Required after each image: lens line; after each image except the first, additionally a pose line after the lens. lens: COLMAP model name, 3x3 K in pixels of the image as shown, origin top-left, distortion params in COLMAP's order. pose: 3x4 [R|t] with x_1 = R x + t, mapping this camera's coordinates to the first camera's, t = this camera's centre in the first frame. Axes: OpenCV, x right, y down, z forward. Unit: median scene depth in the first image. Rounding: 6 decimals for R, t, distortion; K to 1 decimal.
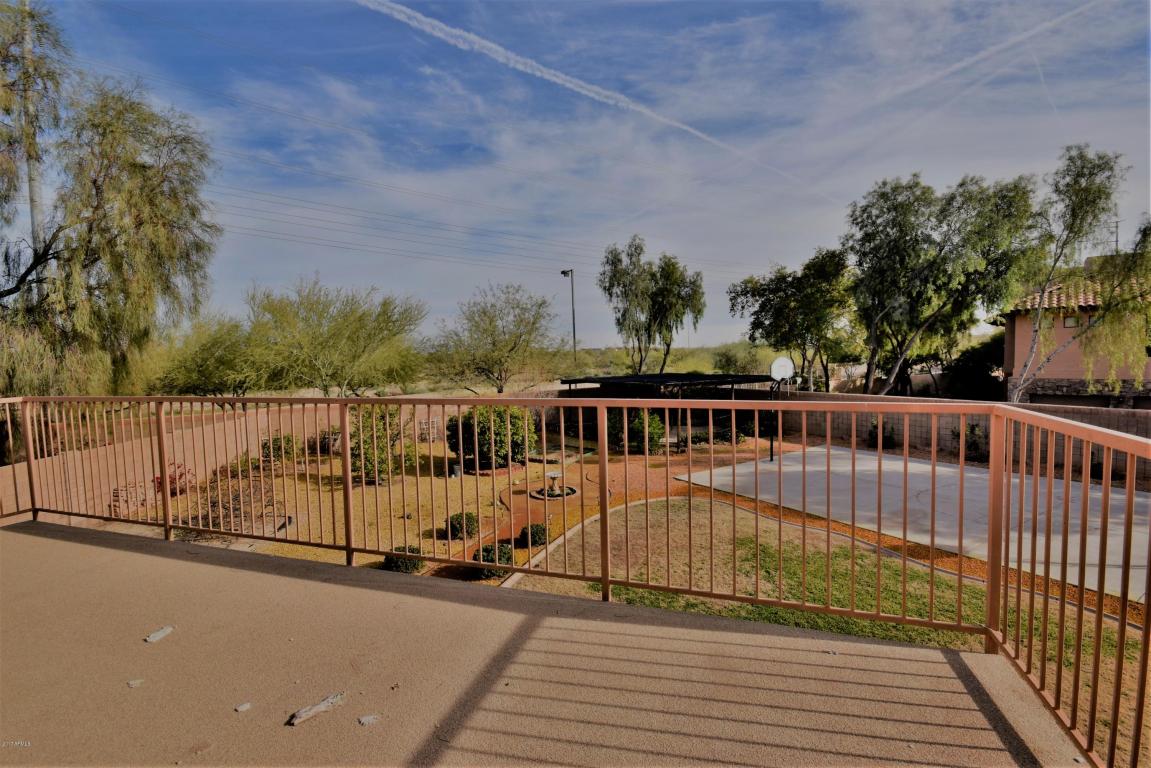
lens RADIAL K [[520.7, 0, 572.8], [0, 520.7, 384.8], [0, 0, 1]] dist [-0.000823, -0.000519]
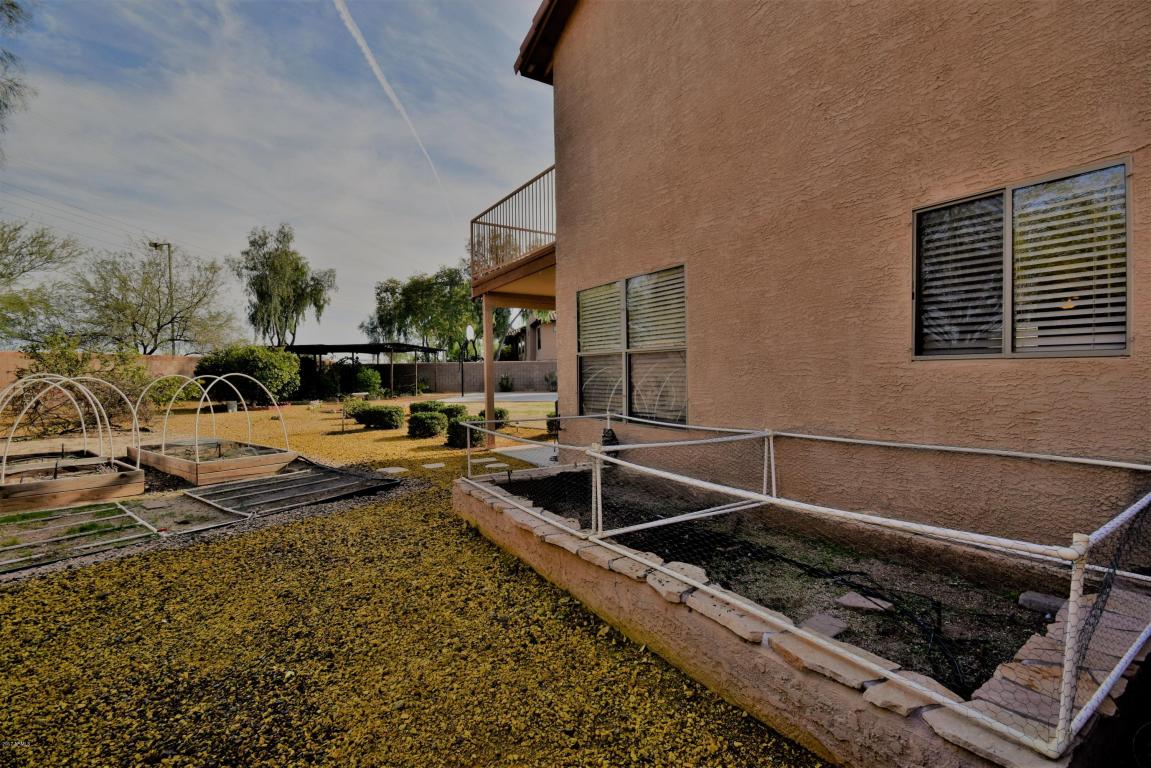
lens RADIAL K [[504.5, 0, 570.4], [0, 504.5, 378.6], [0, 0, 1]] dist [0.003949, -0.005972]
pose [[0.607752, 0.010553, 0.794057, -0.457873], [0.046471, 0.997726, -0.048828, 0.144285], [-0.792766, 0.066577, 0.605879, -0.092315]]
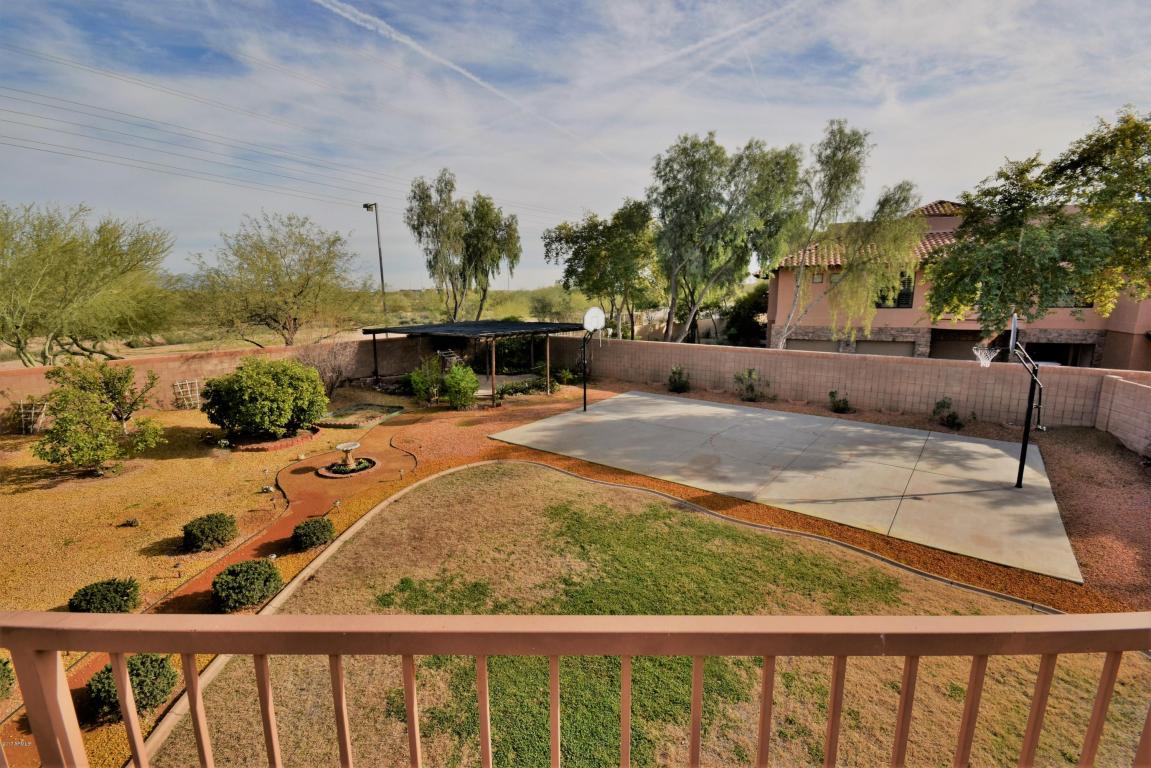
lens RADIAL K [[504.5, 0, 570.1], [0, 504.5, 380.7], [0, 0, 1]] dist [0.003949, -0.005972]
pose [[0.943584, -0.041126, 0.328569, 0.027807], [0.005986, 0.994214, 0.107253, -0.014161], [-0.331079, -0.099235, 0.938370, 0.075229]]
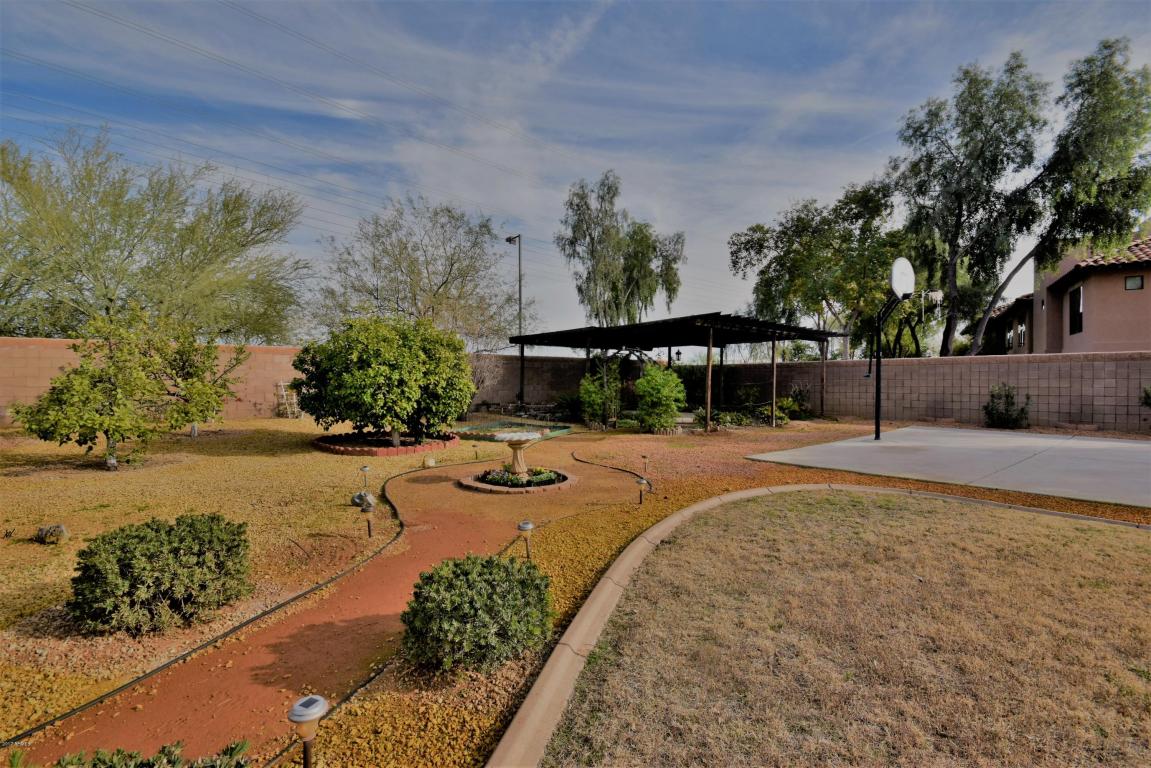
lens RADIAL K [[504.5, 0, 573.3], [0, 504.5, 381.8], [0, 0, 1]] dist [0.003949, -0.005972]
pose [[0.990366, 0.030682, 0.135029, -0.031479], [-0.021779, 0.997520, -0.066925, 0.101944], [-0.136748, 0.063340, 0.988579, 0.382485]]
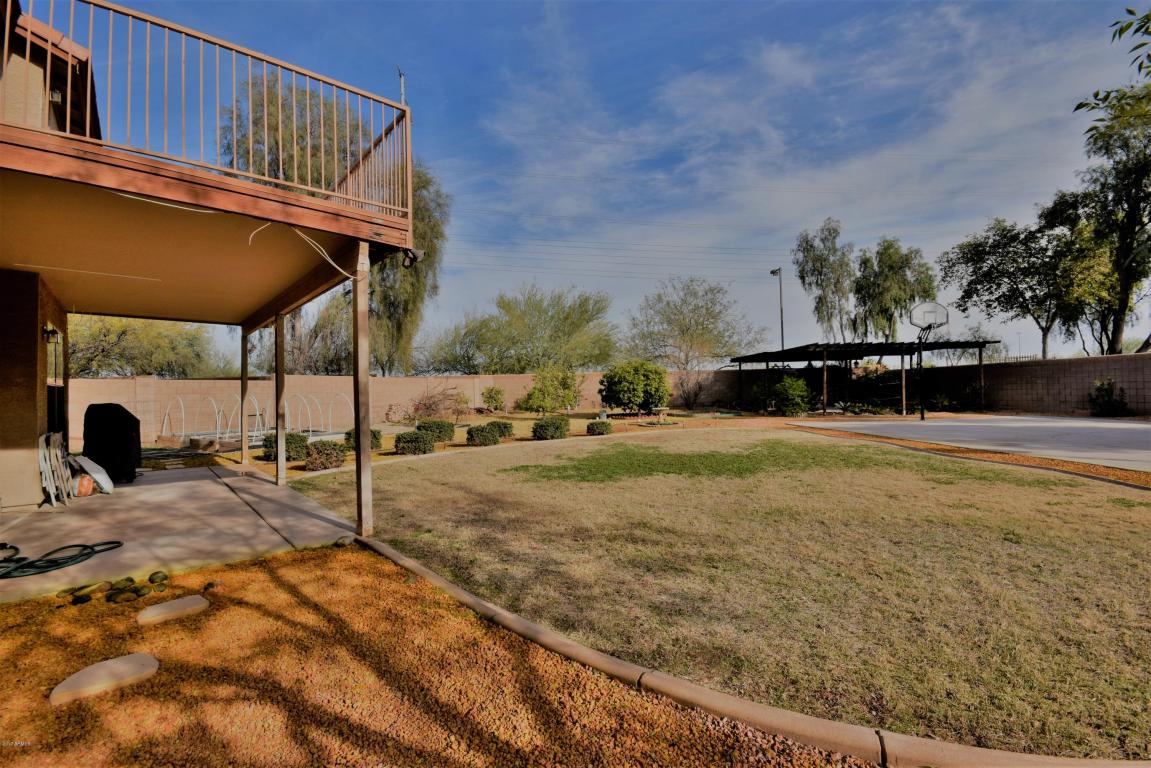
lens RADIAL K [[504.5, 0, 574.0], [0, 504.5, 384.3], [0, 0, 1]] dist [0.003949, -0.005972]
pose [[0.869066, 0.003051, -0.494687, 0.232798], [-0.035113, 0.997839, -0.055533, 0.123850], [0.493449, 0.065632, 0.867295, -0.045391]]
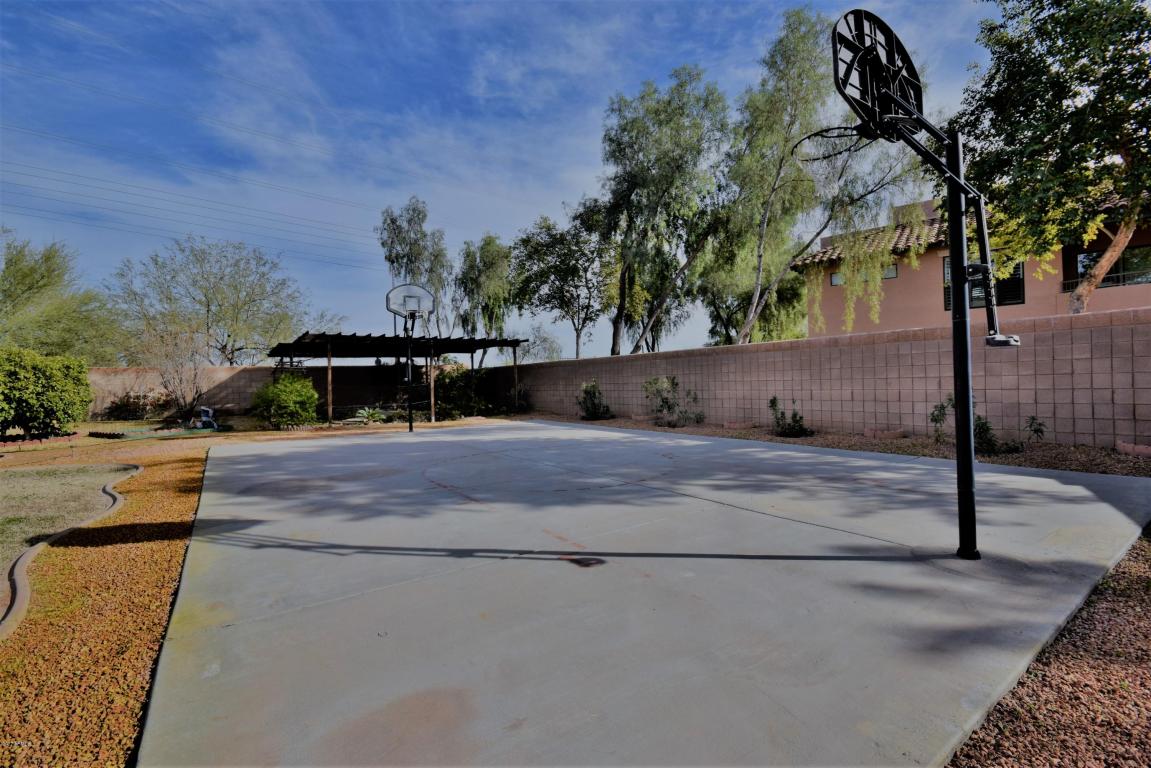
lens RADIAL K [[504.5, 0, 569.5], [0, 504.5, 384.9], [0, 0, 1]] dist [0.003949, -0.005972]
pose [[0.999192, 0.000844, 0.040185, 0.460532], [0.001539, 0.998243, -0.059236, 0.098672], [-0.040164, 0.059250, 0.997435, 0.232337]]
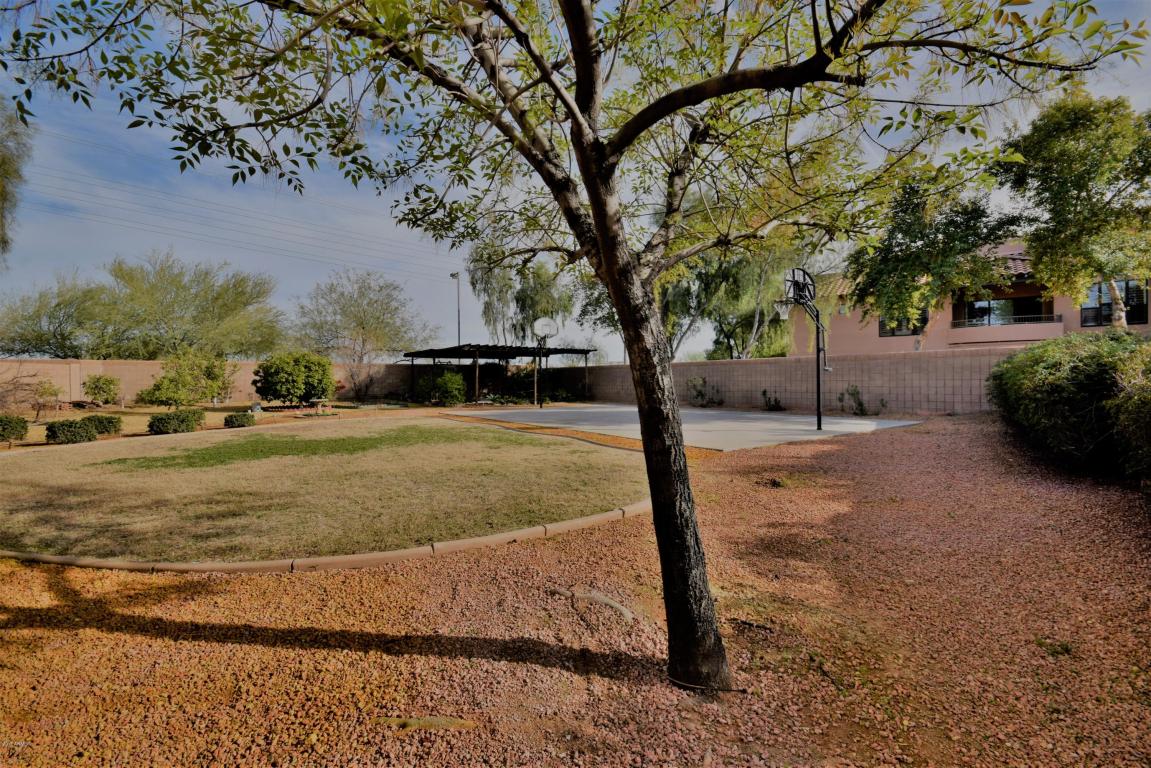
lens RADIAL K [[504.5, 0, 570.2], [0, 504.5, 385.1], [0, 0, 1]] dist [0.003949, -0.005972]
pose [[0.998070, 0.022172, 0.058010, 0.305135], [-0.018883, 0.998216, -0.056648, 0.126546], [-0.059162, 0.055443, 0.996708, -0.107493]]
